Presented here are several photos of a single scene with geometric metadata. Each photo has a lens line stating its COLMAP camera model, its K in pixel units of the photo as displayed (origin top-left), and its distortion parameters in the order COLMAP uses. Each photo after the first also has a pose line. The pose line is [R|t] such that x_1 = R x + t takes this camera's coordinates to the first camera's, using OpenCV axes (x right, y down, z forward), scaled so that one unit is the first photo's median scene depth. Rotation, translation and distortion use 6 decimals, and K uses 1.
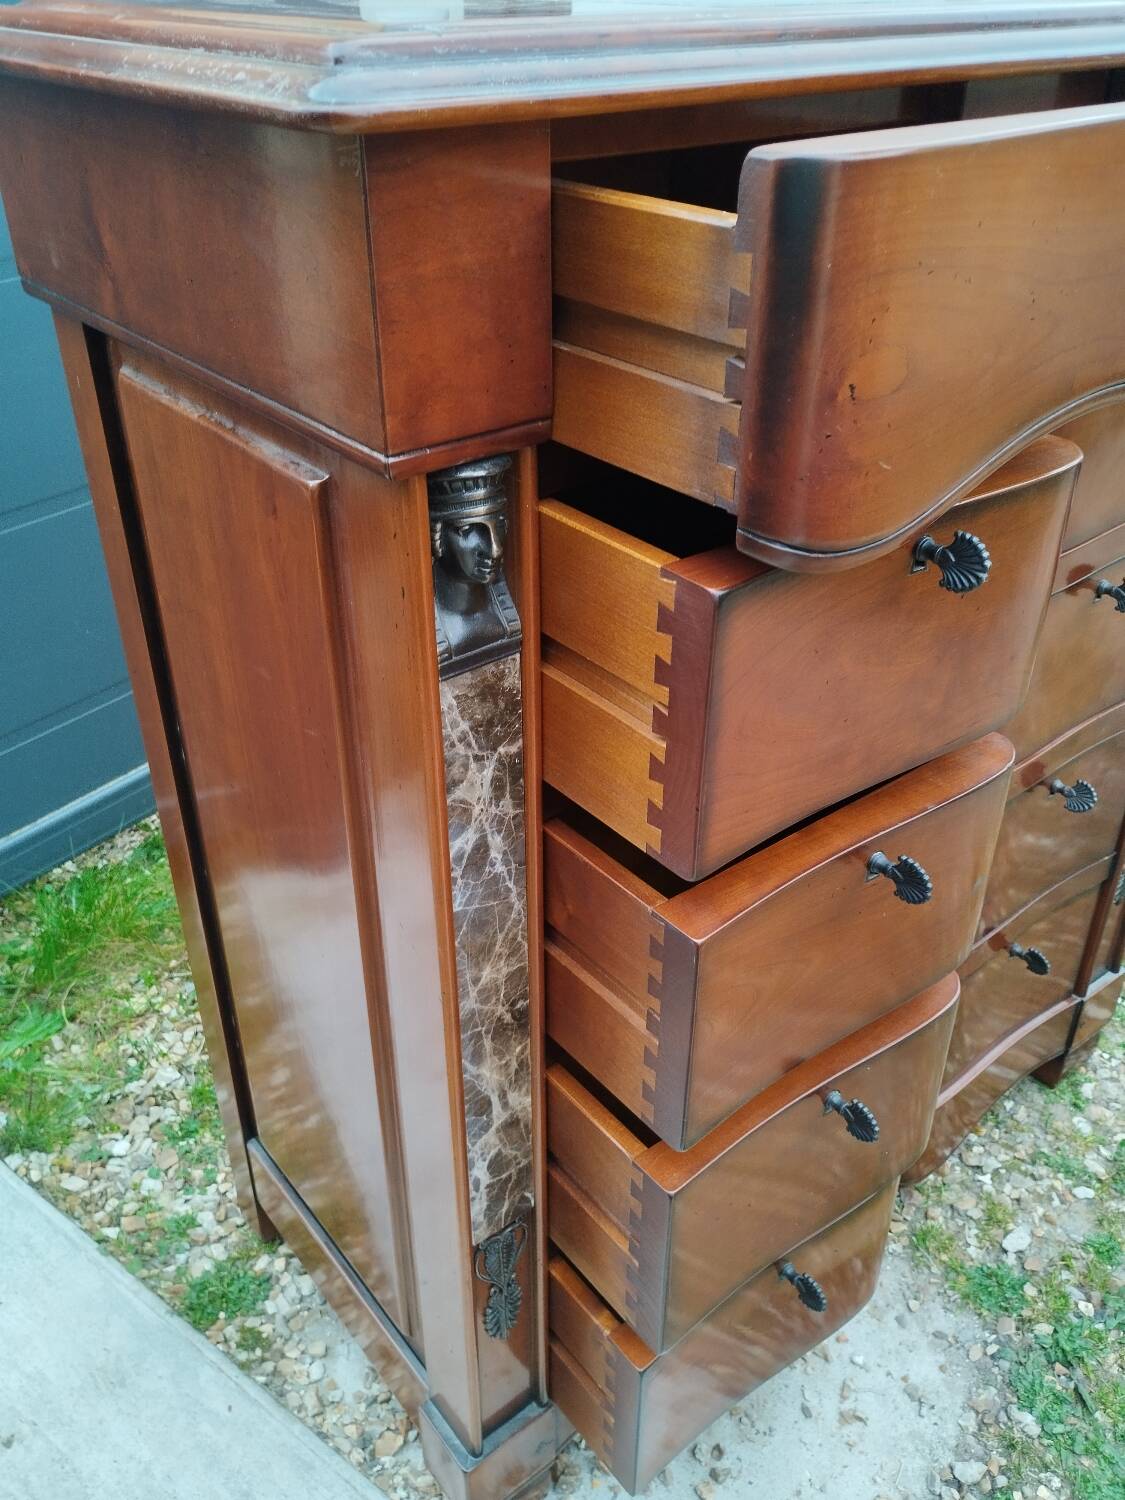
lens RADIAL K [[1278.1, 0, 569.6], [0, 1278.1, 745.4], [0, 0, 1]] dist [0.069335, -0.086985]
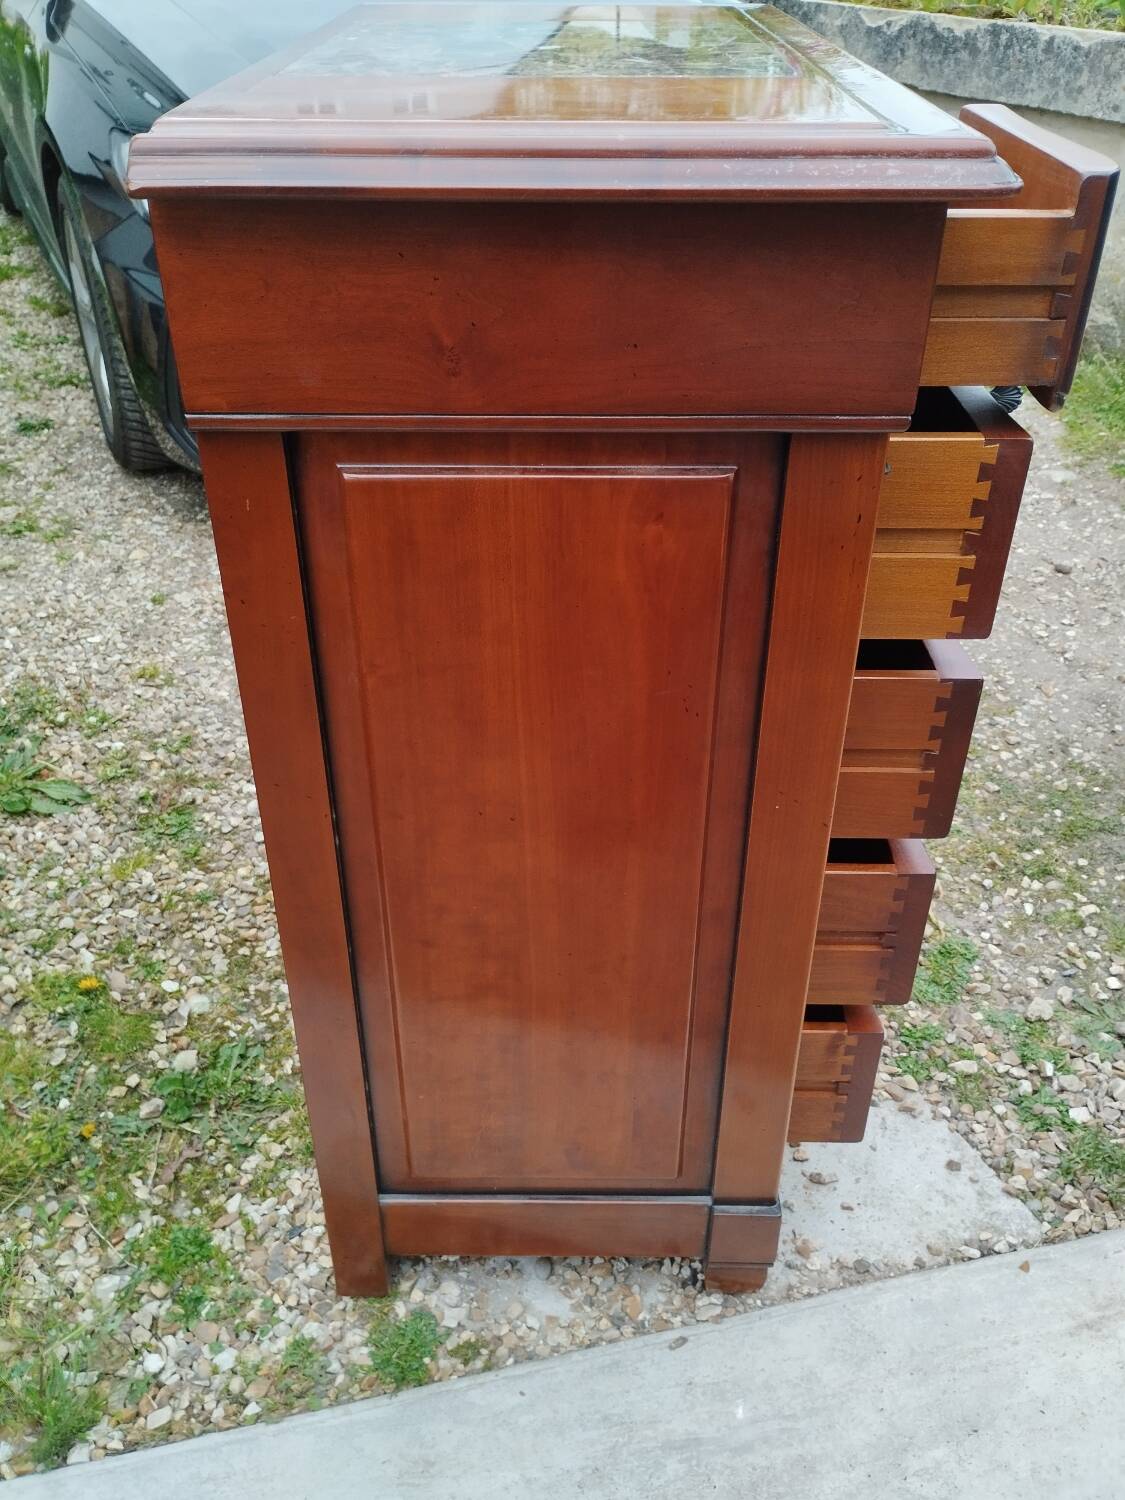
lens RADIAL K [[1278.1, 0, 565.6], [0, 1278.1, 741.9], [0, 0, 1]] dist [0.069335, -0.086985]
pose [[0.625049, -0.430631, 0.651053, -0.666252], [0.410269, 0.890801, 0.195328, -0.152042], [-0.664073, 0.145017, 0.733469, 0.108441]]
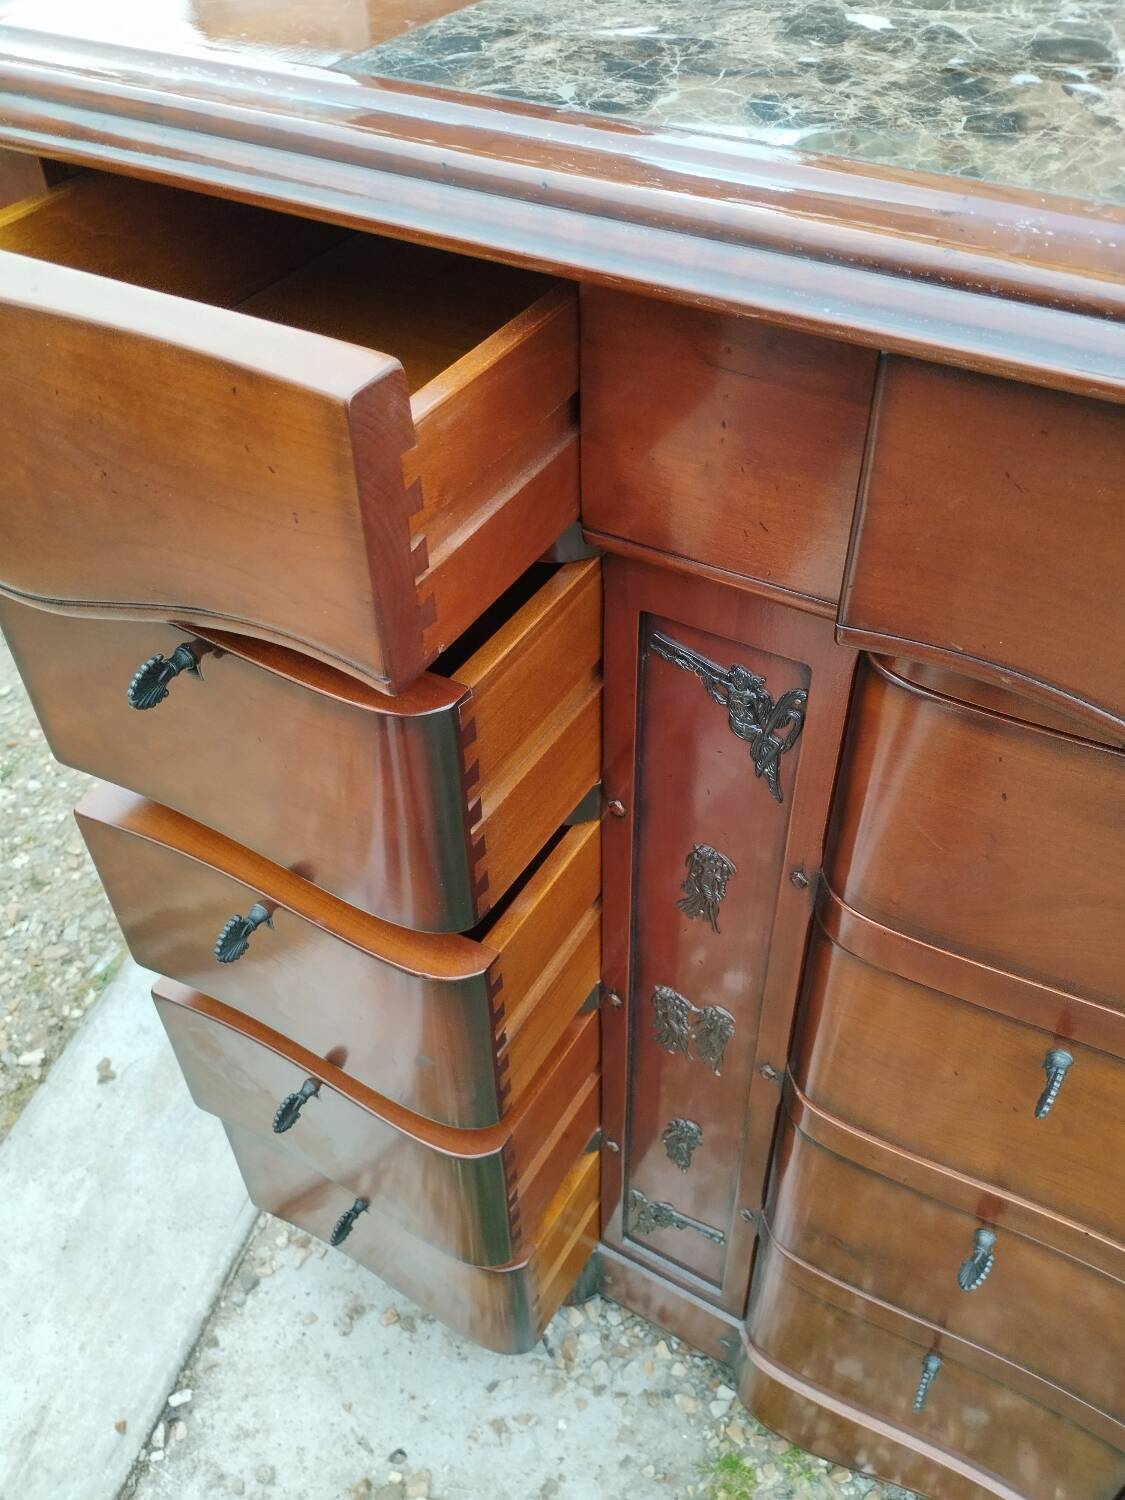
lens RADIAL K [[1278.1, 0, 570.1], [0, 1278.1, 745.4], [0, 0, 1]] dist [0.069335, -0.086985]
pose [[0.363858, 0.631001, -0.685161, 0.572964], [-0.476741, 0.758091, 0.444991, -0.356006], [0.800204, 0.164731, 0.576661, 0.350366]]
